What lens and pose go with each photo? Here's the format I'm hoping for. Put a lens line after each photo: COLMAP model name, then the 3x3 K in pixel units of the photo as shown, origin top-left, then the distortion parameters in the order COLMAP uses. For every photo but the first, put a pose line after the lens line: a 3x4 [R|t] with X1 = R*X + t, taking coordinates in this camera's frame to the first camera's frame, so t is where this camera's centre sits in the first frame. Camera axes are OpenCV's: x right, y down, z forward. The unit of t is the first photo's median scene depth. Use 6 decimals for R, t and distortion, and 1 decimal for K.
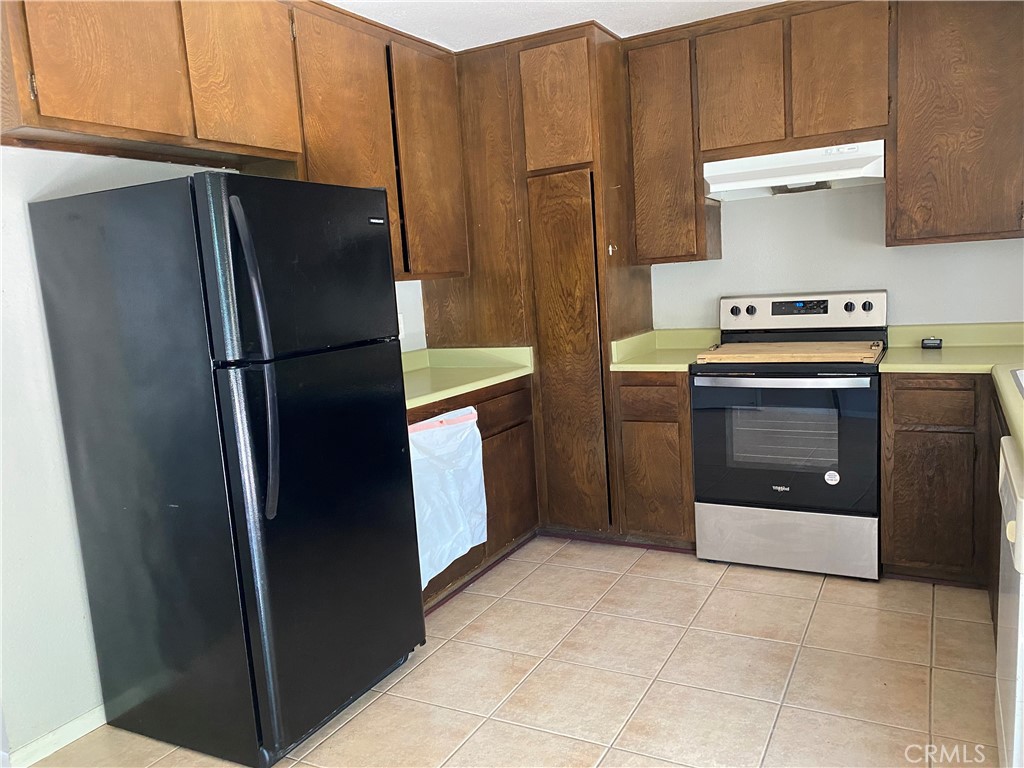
lens RADIAL K [[779.1, 0, 512.0], [0, 779.1, 384.0], [0, 0, 1]] dist [0.033524, -0.002651]
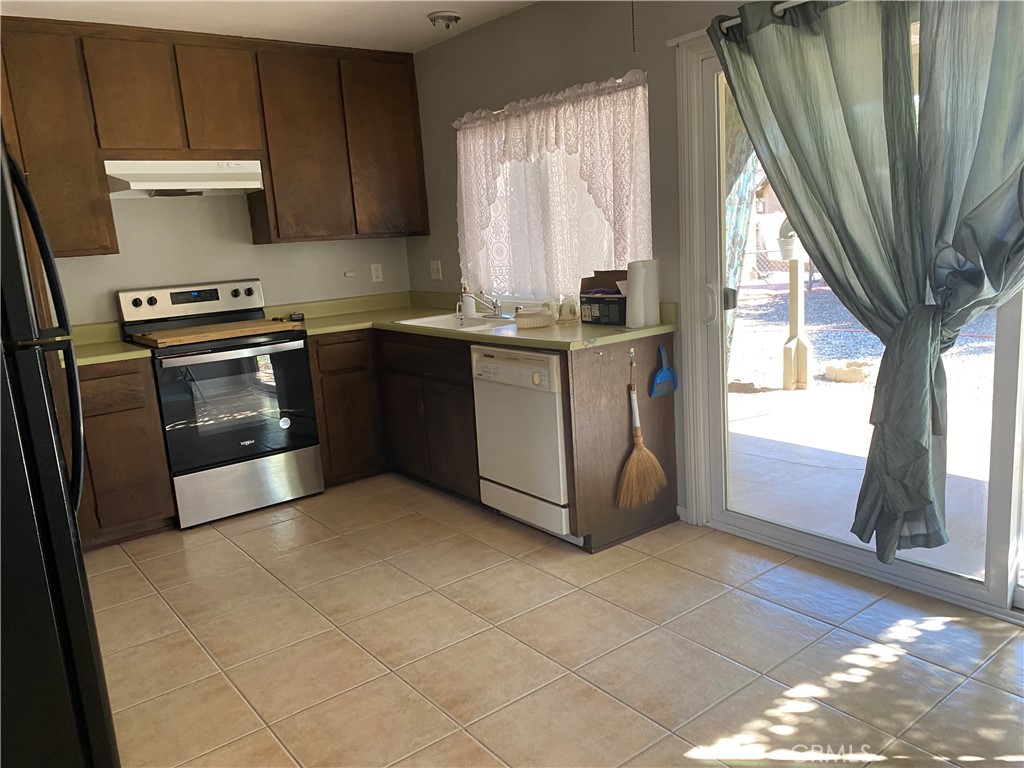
lens RADIAL K [[788.9, 0, 512.0], [0, 788.9, 384.0], [0, 0, 1]] dist [-0.001882, -0.003163]
pose [[0.408275, -0.131424, 0.903349, -0.532604], [0.165721, 0.983810, 0.068231, 0.028681], [-0.897690, 0.121846, 0.423445, 0.112692]]
